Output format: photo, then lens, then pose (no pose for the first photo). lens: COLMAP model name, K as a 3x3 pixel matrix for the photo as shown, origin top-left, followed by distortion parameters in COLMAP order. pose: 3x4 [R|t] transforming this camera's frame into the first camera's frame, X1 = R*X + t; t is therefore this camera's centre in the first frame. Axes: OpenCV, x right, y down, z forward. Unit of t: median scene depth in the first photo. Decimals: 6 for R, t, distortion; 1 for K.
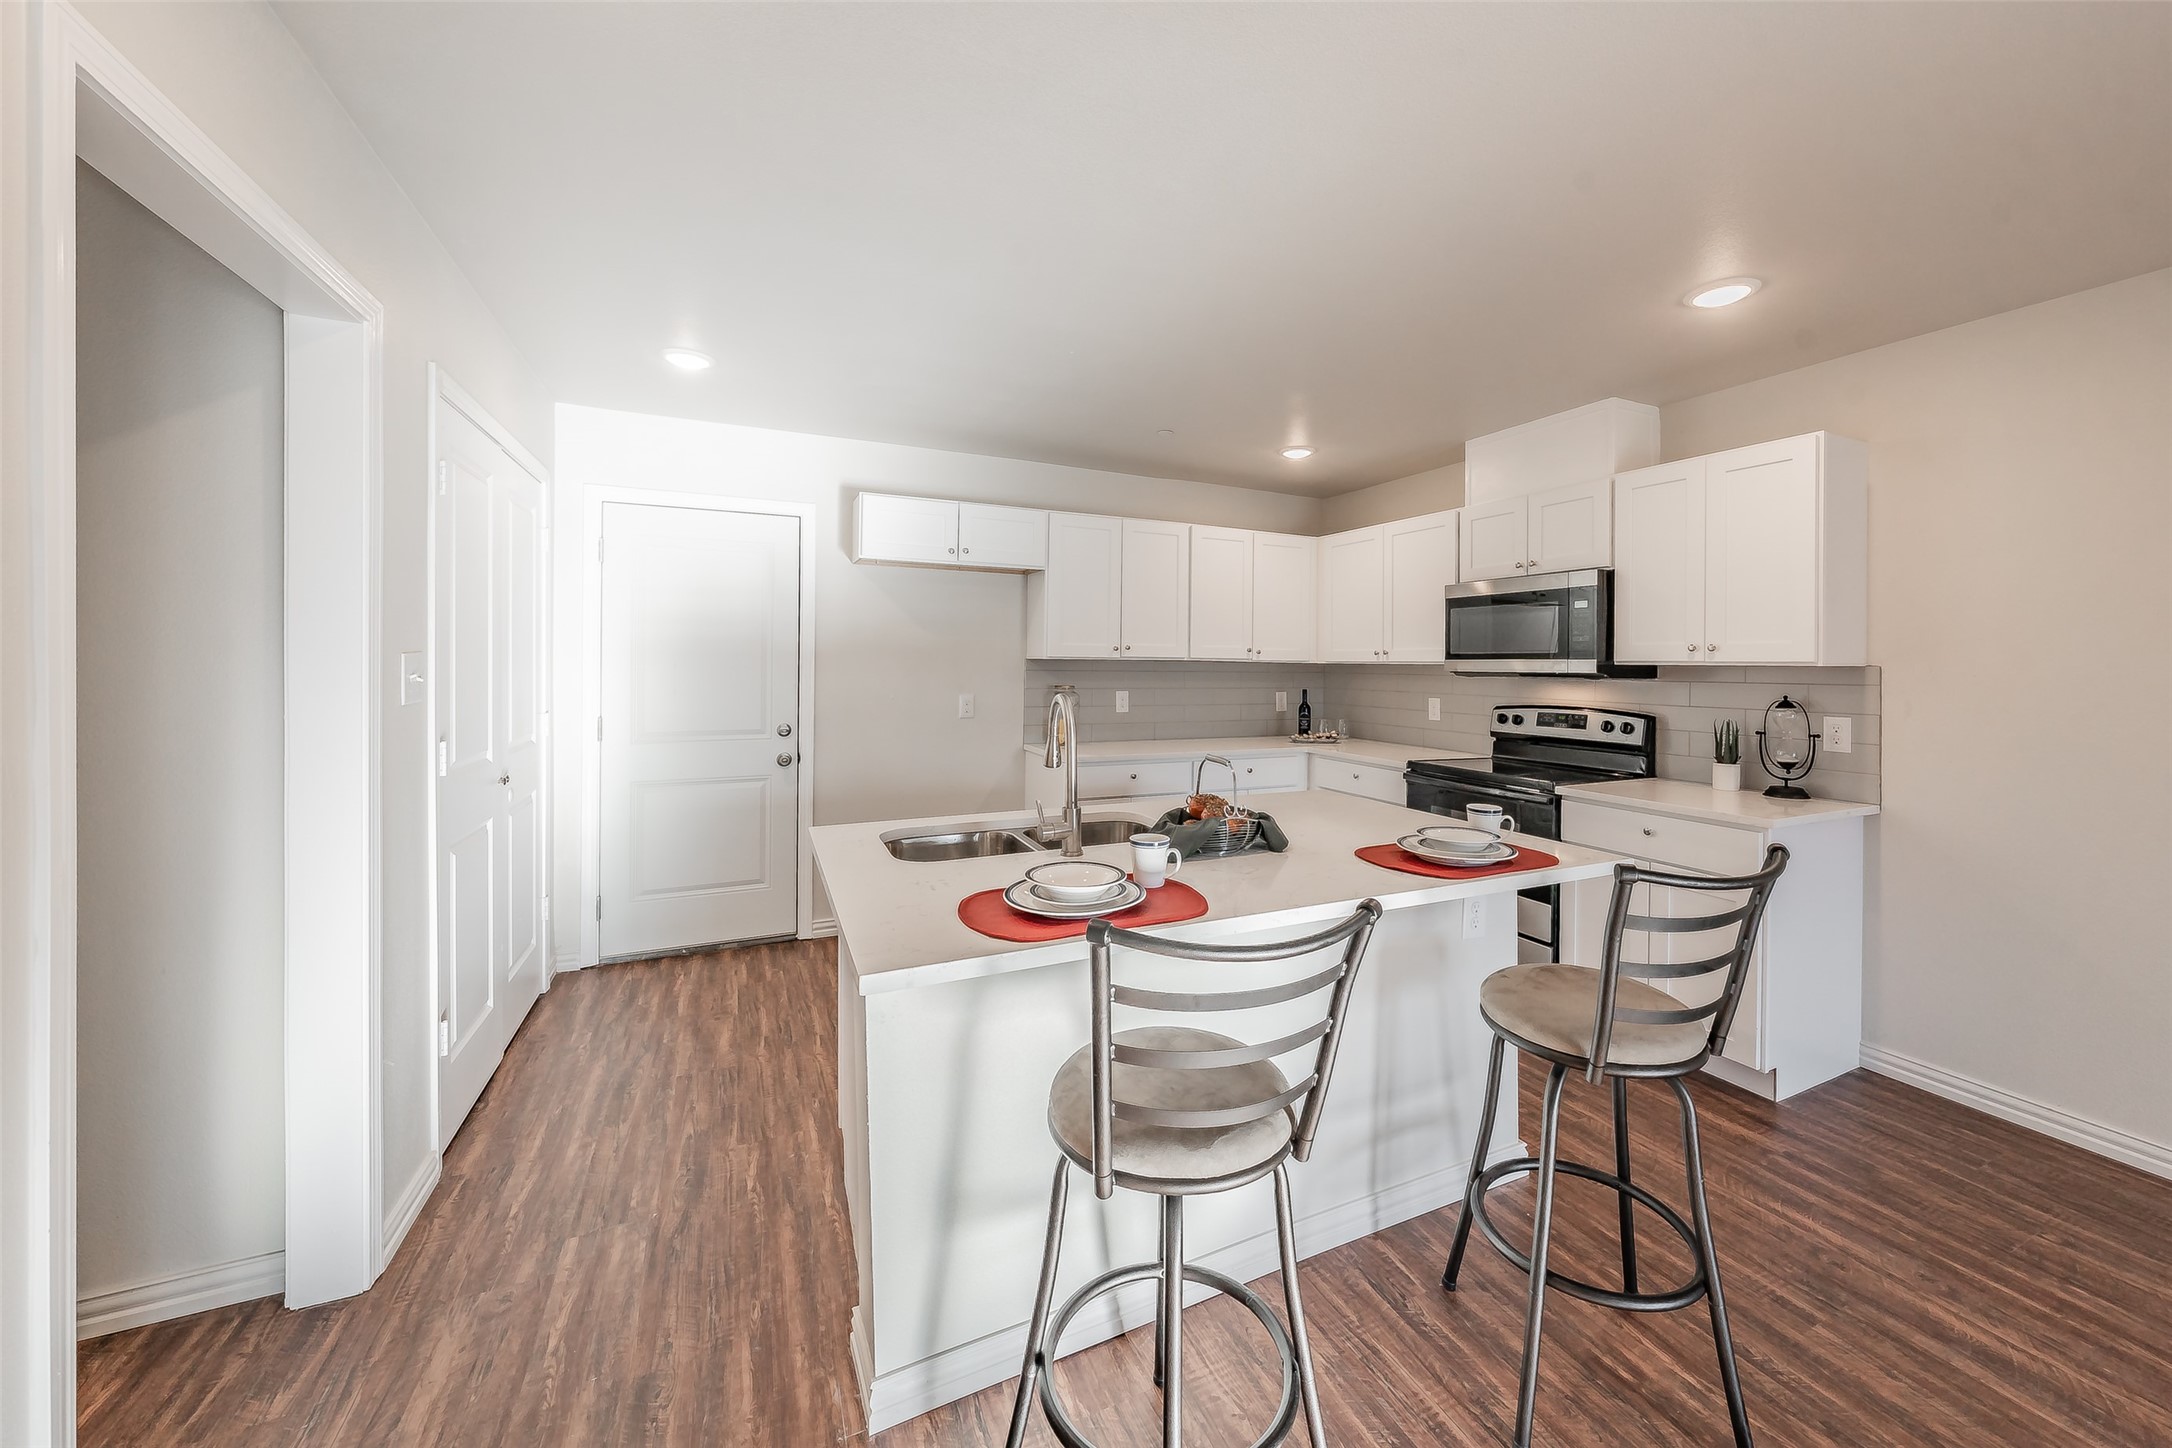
lens RADIAL K [[756.3, 0, 1095.6], [0, 756.3, 659.7], [0, 0, 1]] dist [-0.011573, 0.000003]
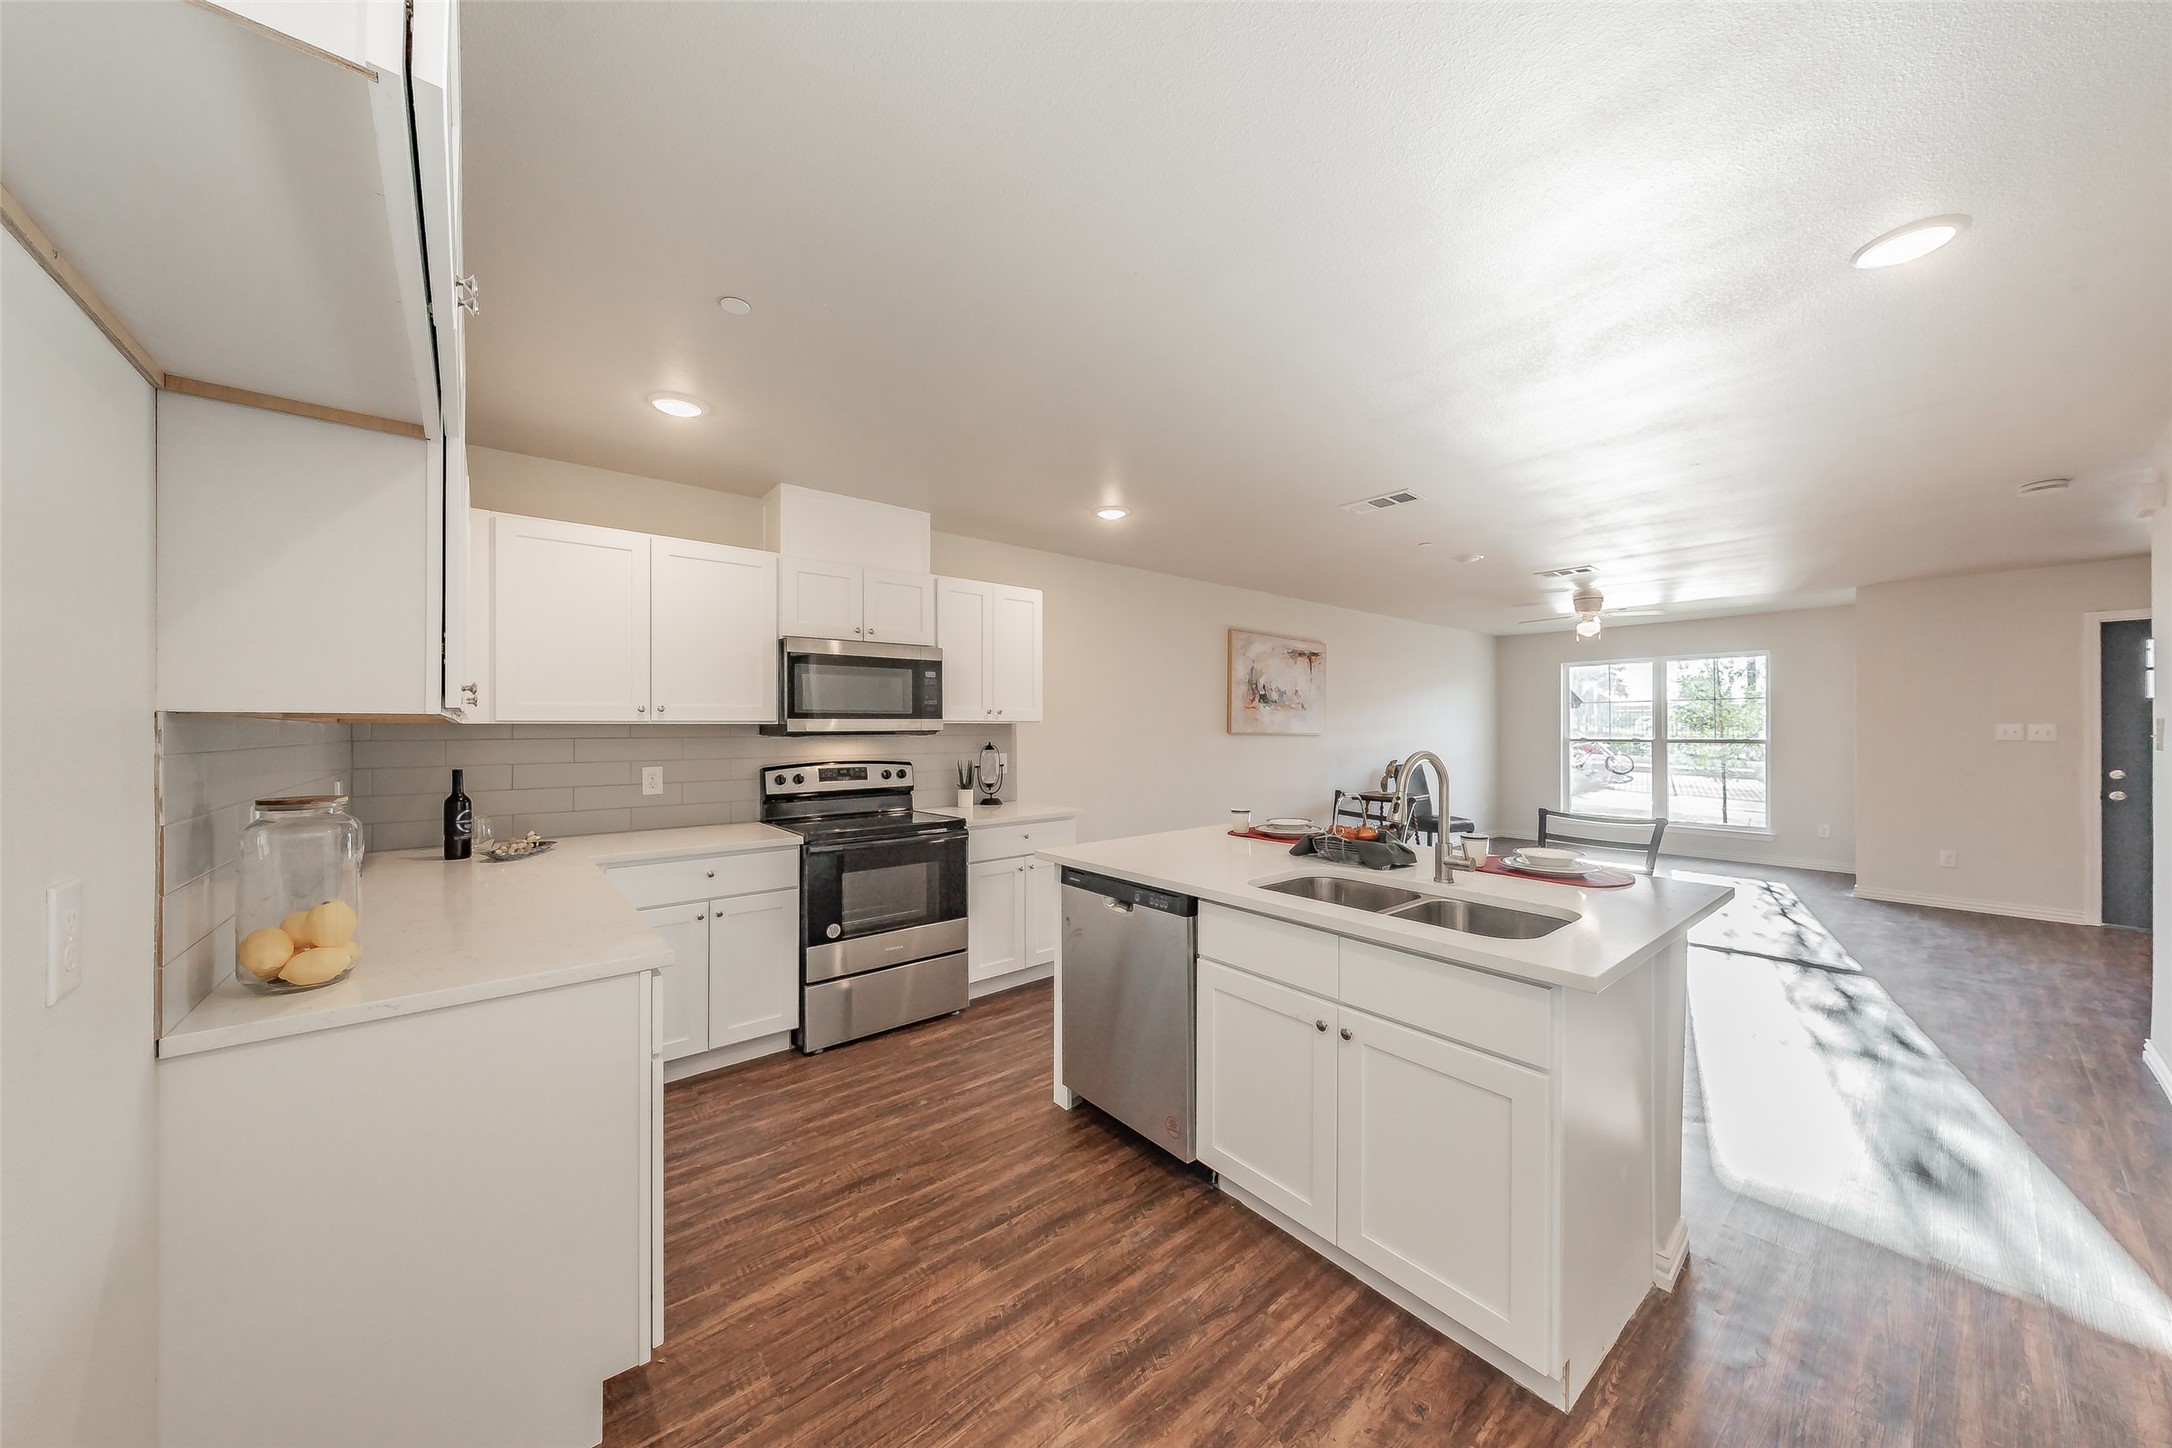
lens RADIAL K [[756.3, 0, 1071.7], [0, 756.3, 719.1], [0, 0, 1]] dist [-0.011573, 0.000003]
pose [[-0.239254, 0.002984, 0.970952, -0.575426], [-0.001721, 0.999992, -0.003498, 0.003631], [-0.970955, -0.002507, -0.239247, 1.016655]]
